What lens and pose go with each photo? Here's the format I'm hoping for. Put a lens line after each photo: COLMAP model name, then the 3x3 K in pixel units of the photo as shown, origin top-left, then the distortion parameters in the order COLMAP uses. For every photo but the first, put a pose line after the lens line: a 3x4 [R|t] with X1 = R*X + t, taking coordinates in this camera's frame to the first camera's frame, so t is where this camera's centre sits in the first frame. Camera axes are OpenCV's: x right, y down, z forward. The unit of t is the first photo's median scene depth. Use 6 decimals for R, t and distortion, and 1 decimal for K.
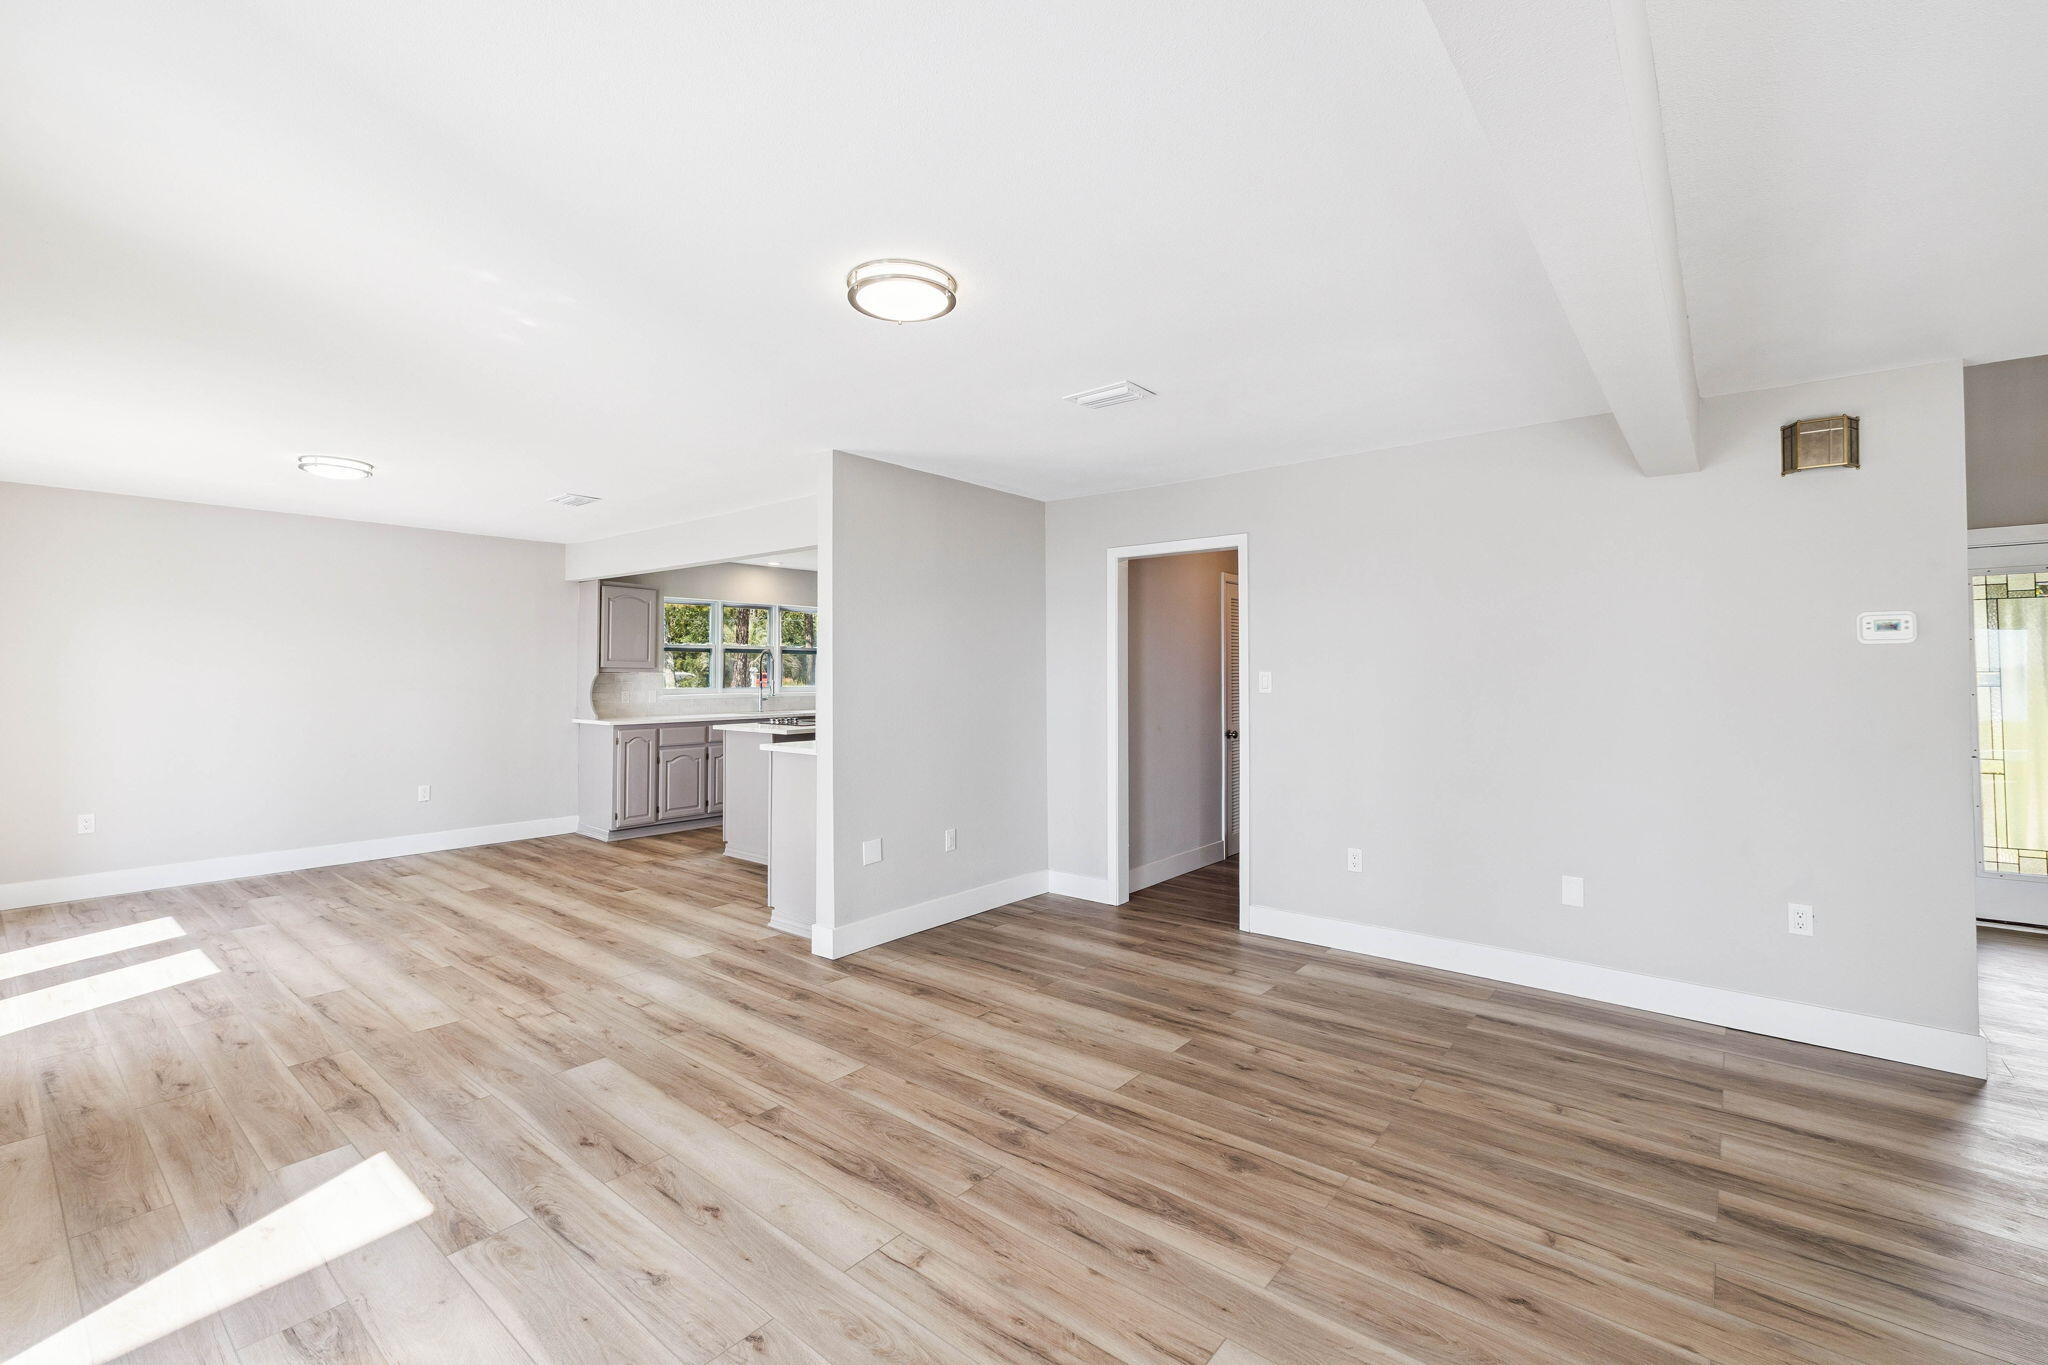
lens RADIAL K [[867.0, 0, 1029.1], [0, 867.0, 668.6], [0, 0, 1]] dist [-0.002204, 0.000598]
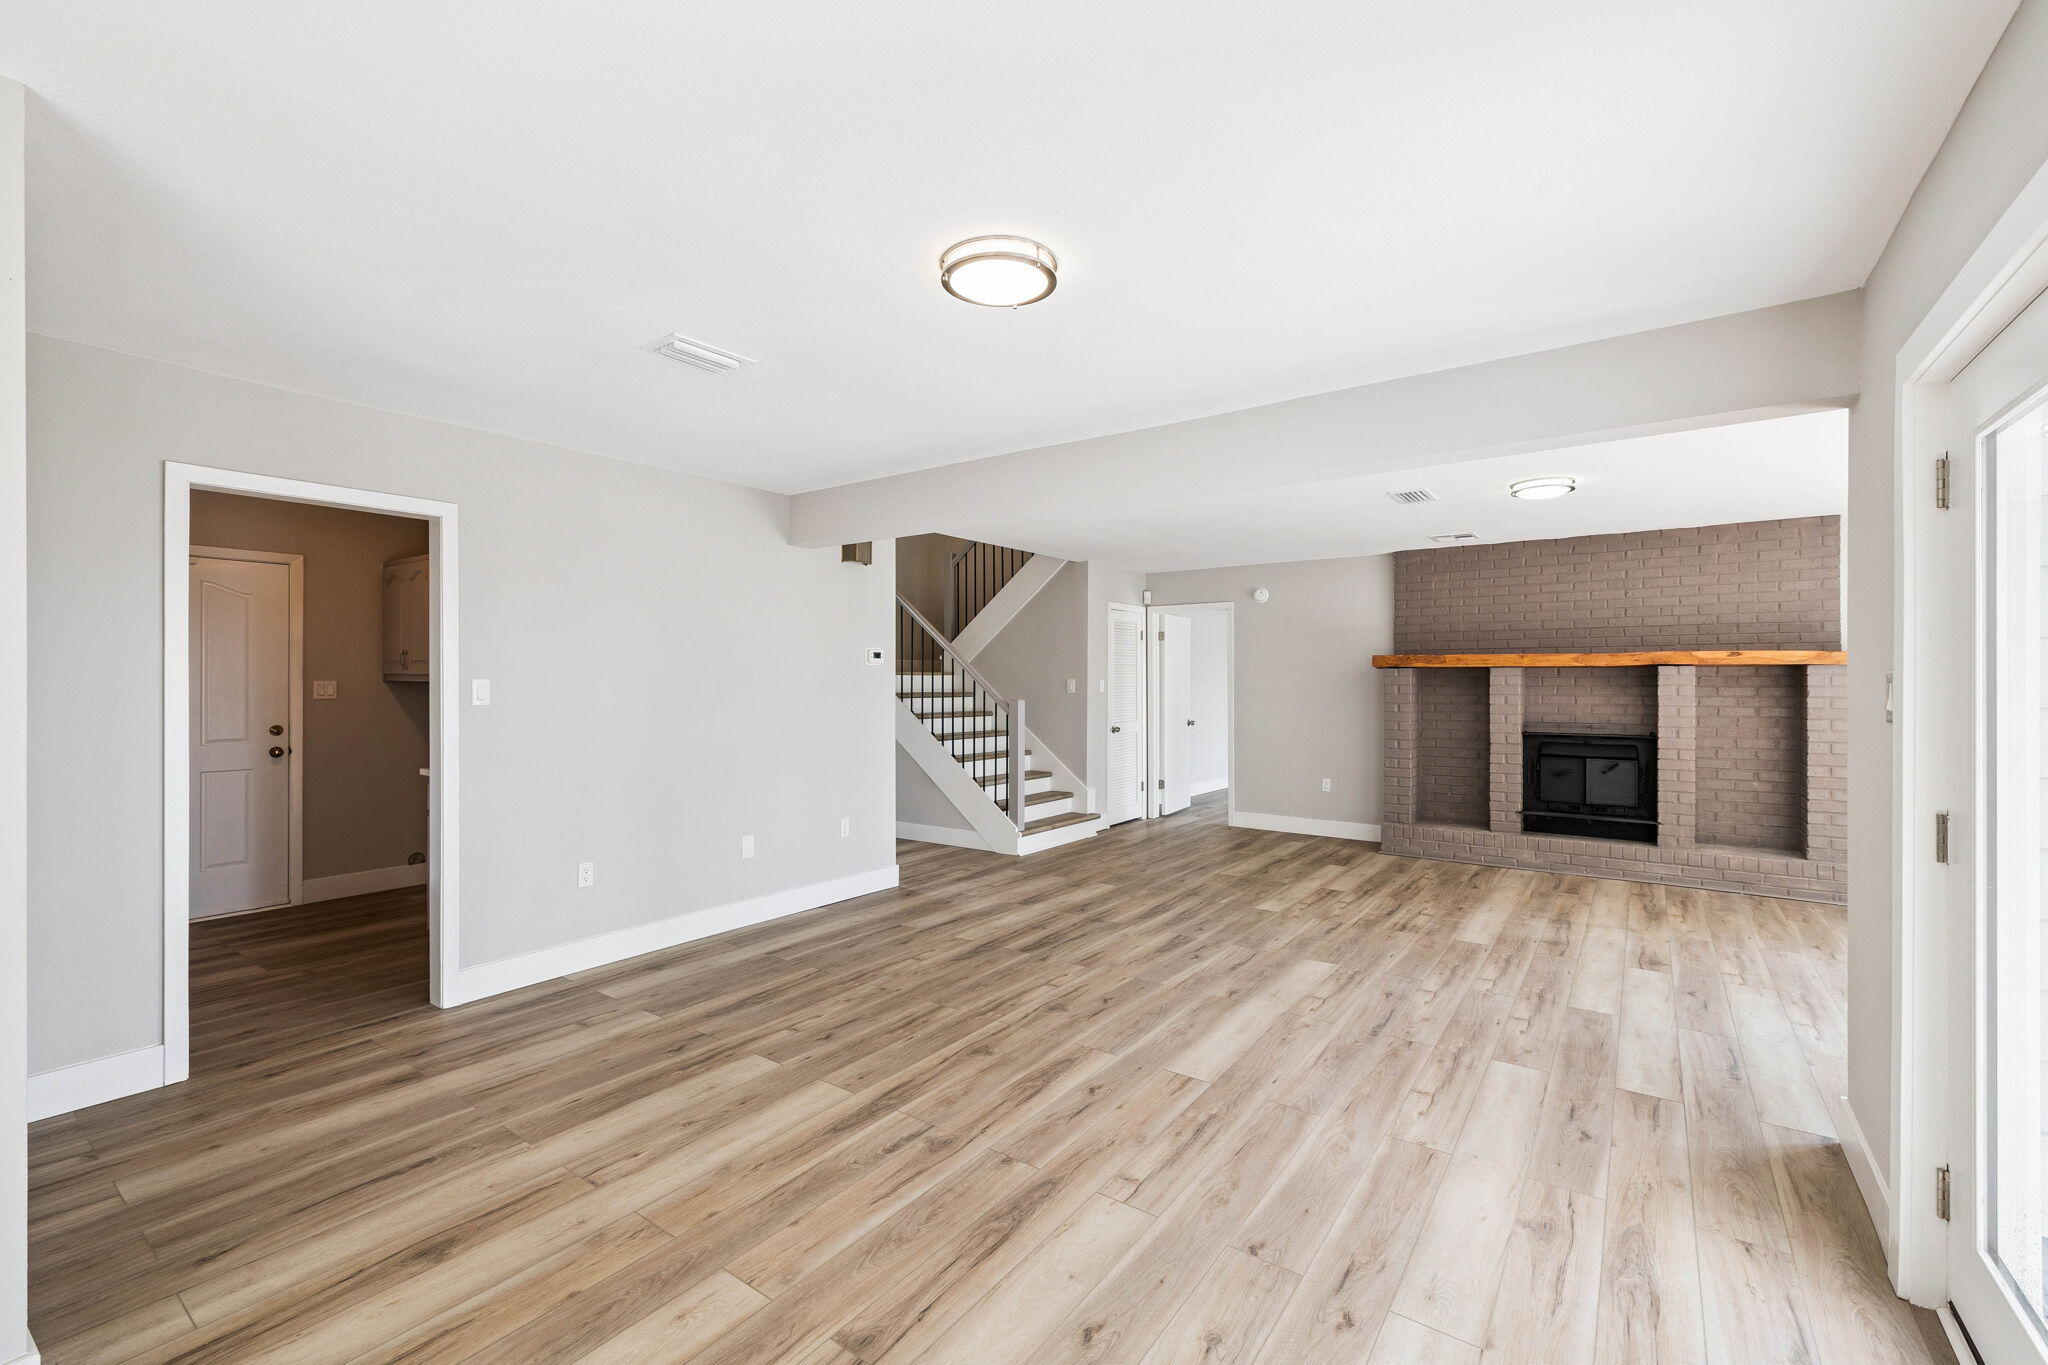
lens RADIAL K [[867.0, 0, 1013.0], [0, 867.0, 680.3], [0, 0, 1]] dist [-0.002204, 0.000598]
pose [[-0.050966, 0.001248, 0.998700, -0.802597], [-0.006861, 0.999975, -0.001600, 0.004964], [-0.998677, -0.006933, -0.050956, 0.758817]]
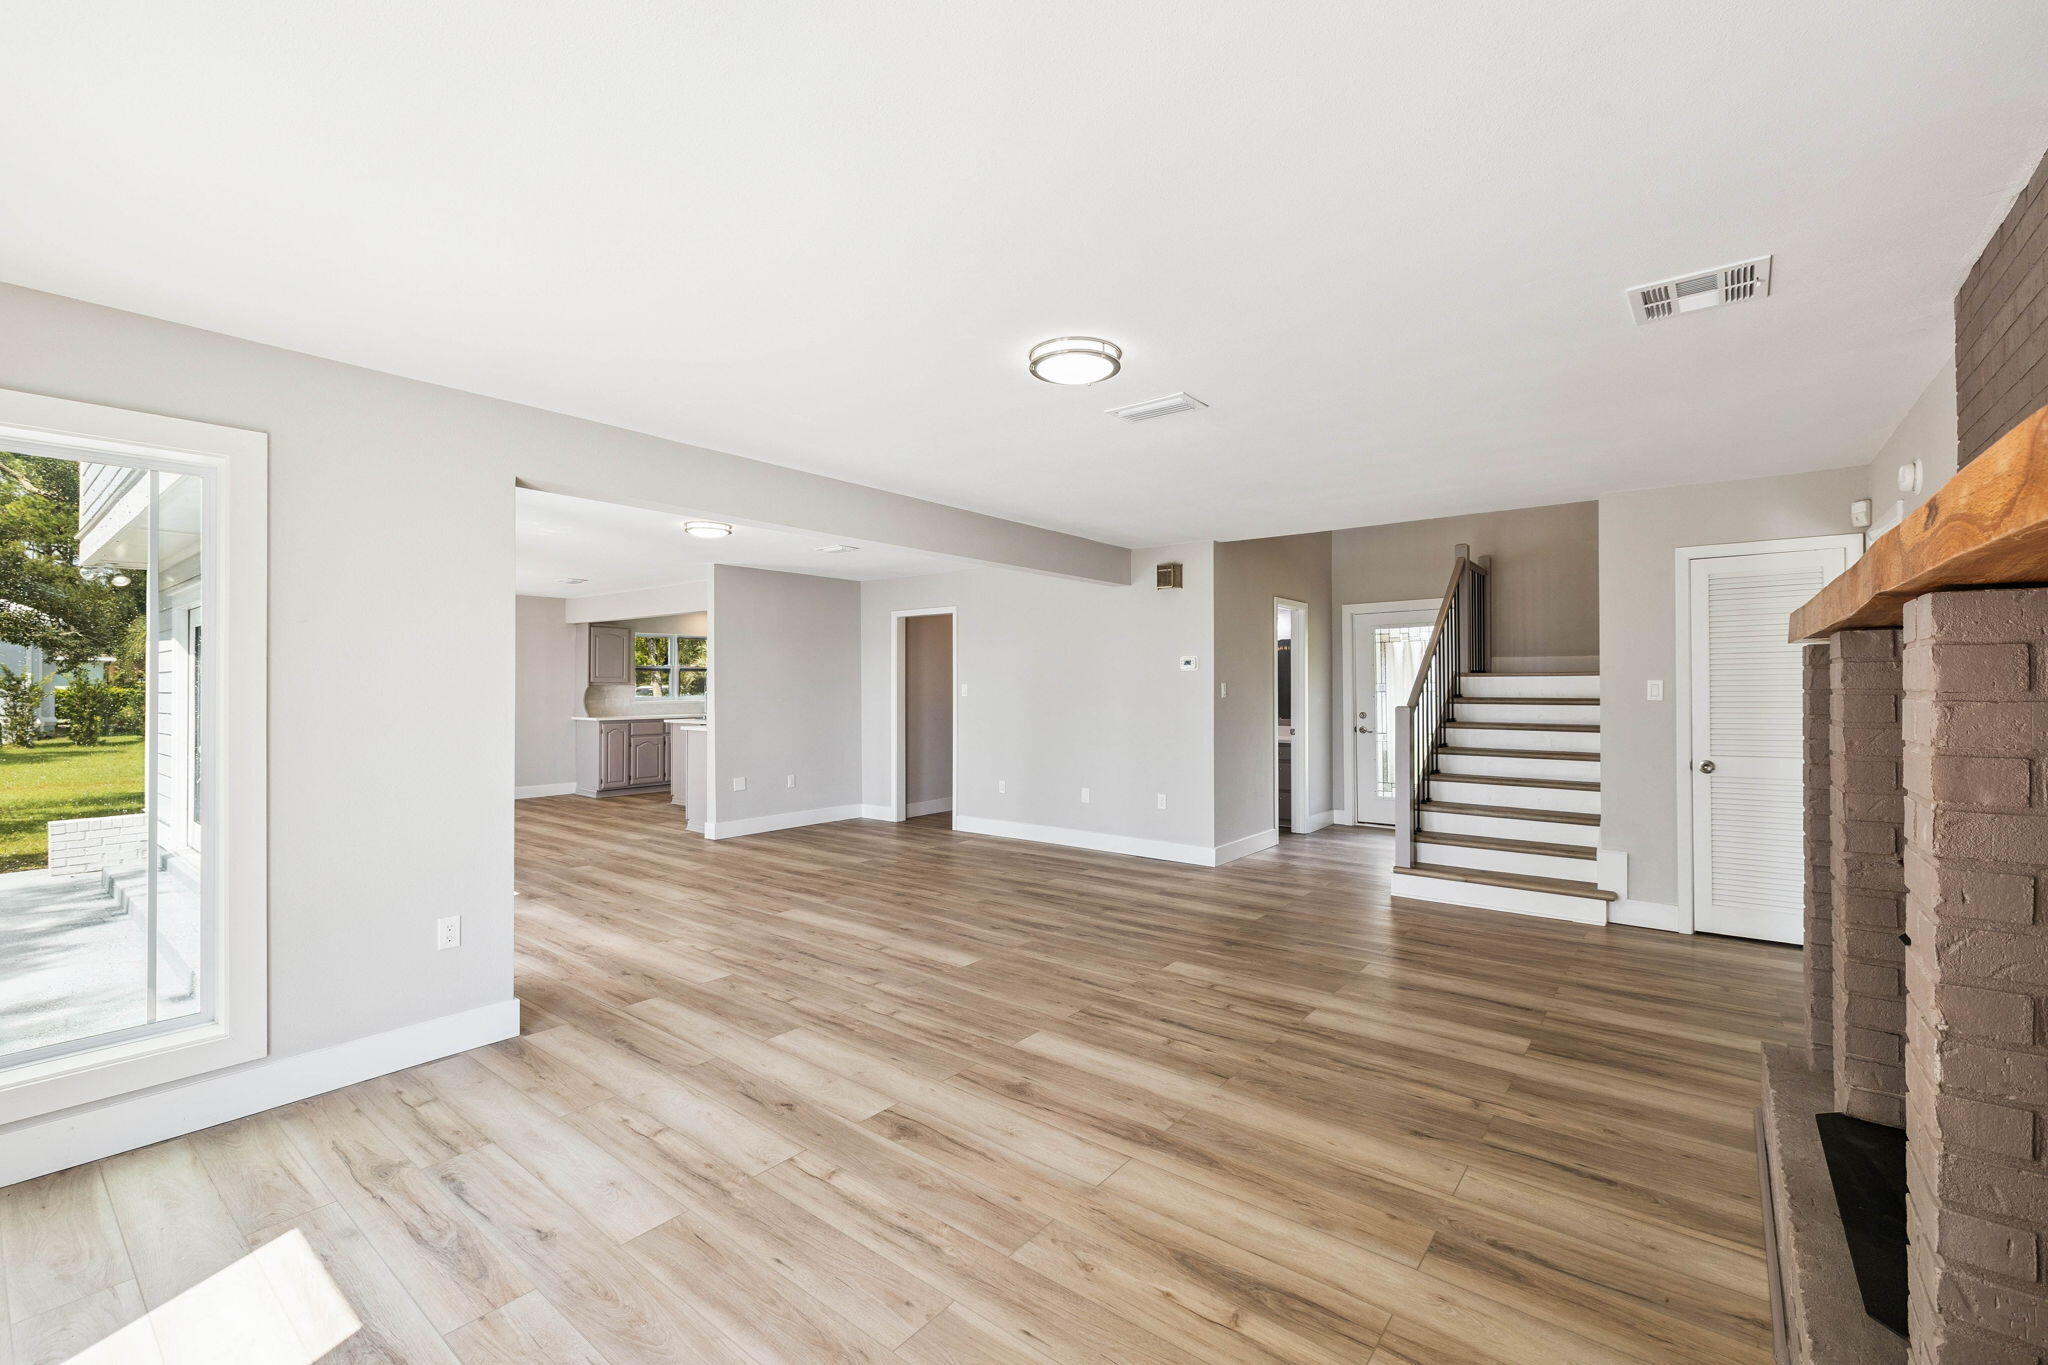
lens RADIAL K [[867.0, 0, 1038.3], [0, 867.0, 683.5], [0, 0, 1]] dist [-0.002204, 0.000598]
pose [[0.999917, -0.002928, 0.012530, 0.557345], [0.002885, 0.999990, 0.003457, -0.004022], [-0.012540, -0.003421, 0.999916, -1.081992]]
